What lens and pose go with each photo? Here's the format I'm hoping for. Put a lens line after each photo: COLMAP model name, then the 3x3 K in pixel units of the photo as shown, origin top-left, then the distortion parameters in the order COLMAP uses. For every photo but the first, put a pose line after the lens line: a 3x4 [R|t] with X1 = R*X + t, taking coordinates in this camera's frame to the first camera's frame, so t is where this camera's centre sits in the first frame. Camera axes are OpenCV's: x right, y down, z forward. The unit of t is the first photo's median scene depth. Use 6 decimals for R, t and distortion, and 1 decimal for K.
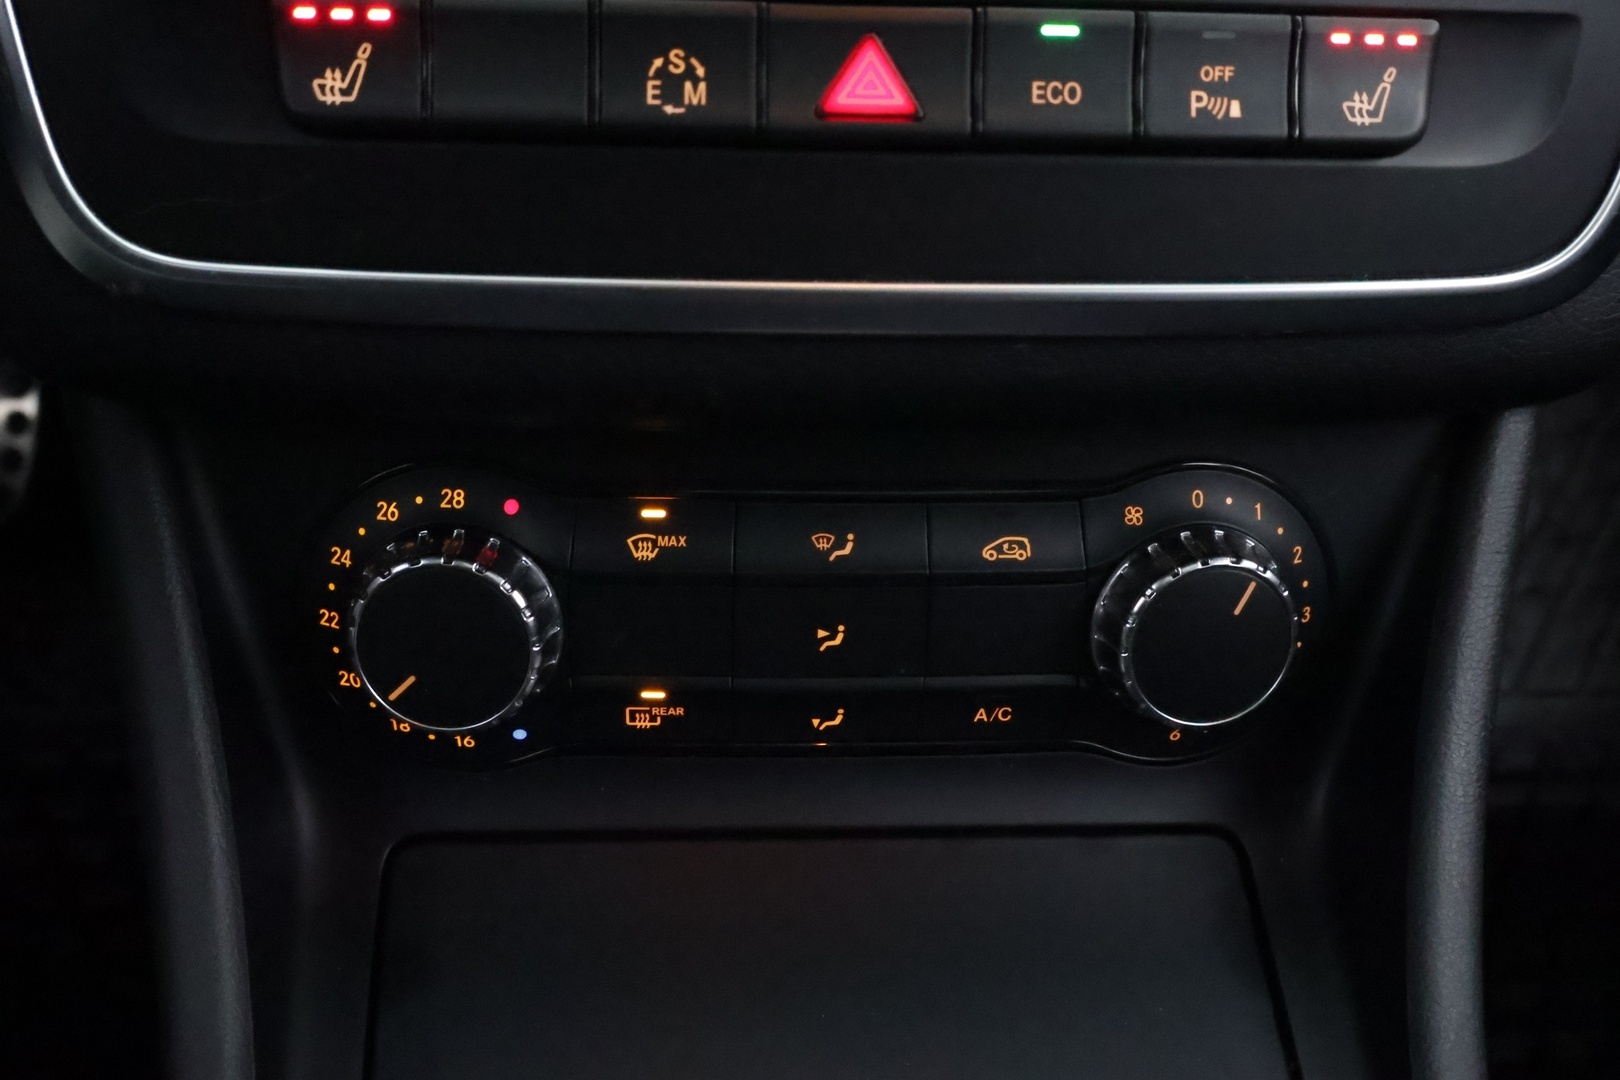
lens RADIAL K [[1773.5, 0, 810.0], [0, 1773.5, 540.0], [0, 0, 1]] dist [-0.011277, -0.010417]
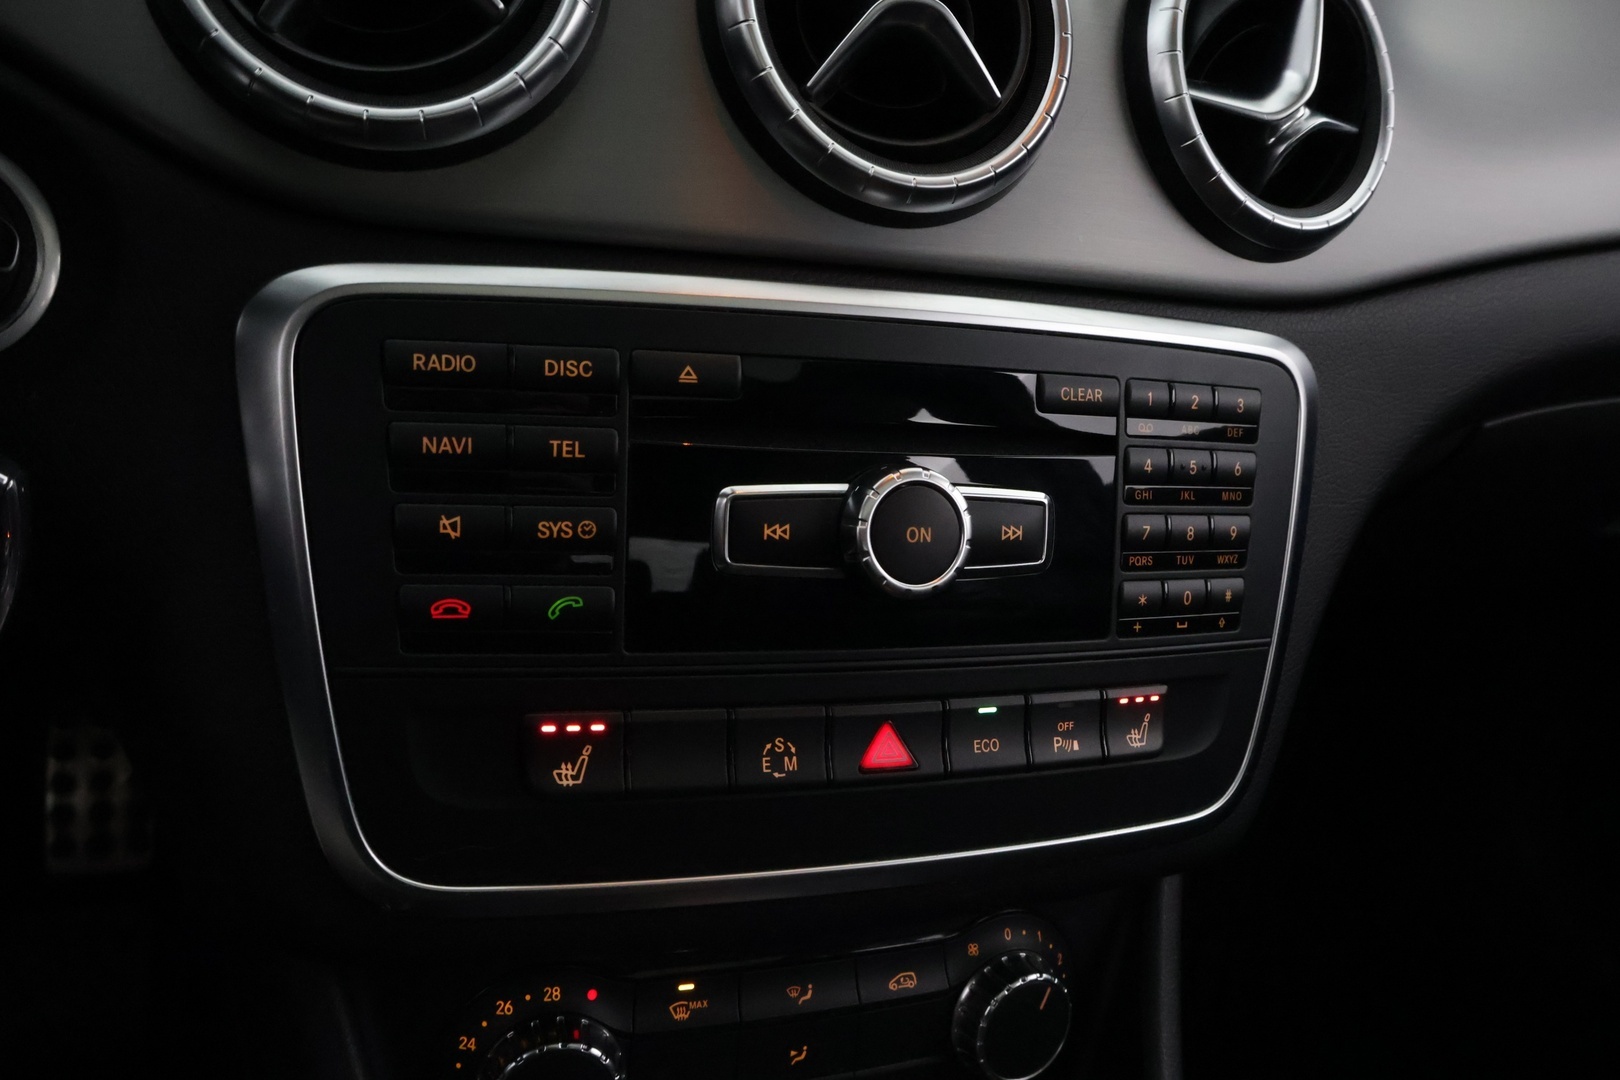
lens RADIAL K [[1306.6, 0, 810.0], [0, 1306.6, 540.0], [0, 0, 1]] dist [0.006652, -0.000033]
pose [[0.951625, -0.014323, 0.306927, -0.399615], [0.067340, 0.984350, -0.162851, -0.247712], [-0.299791, 0.175642, 0.937697, -0.167171]]
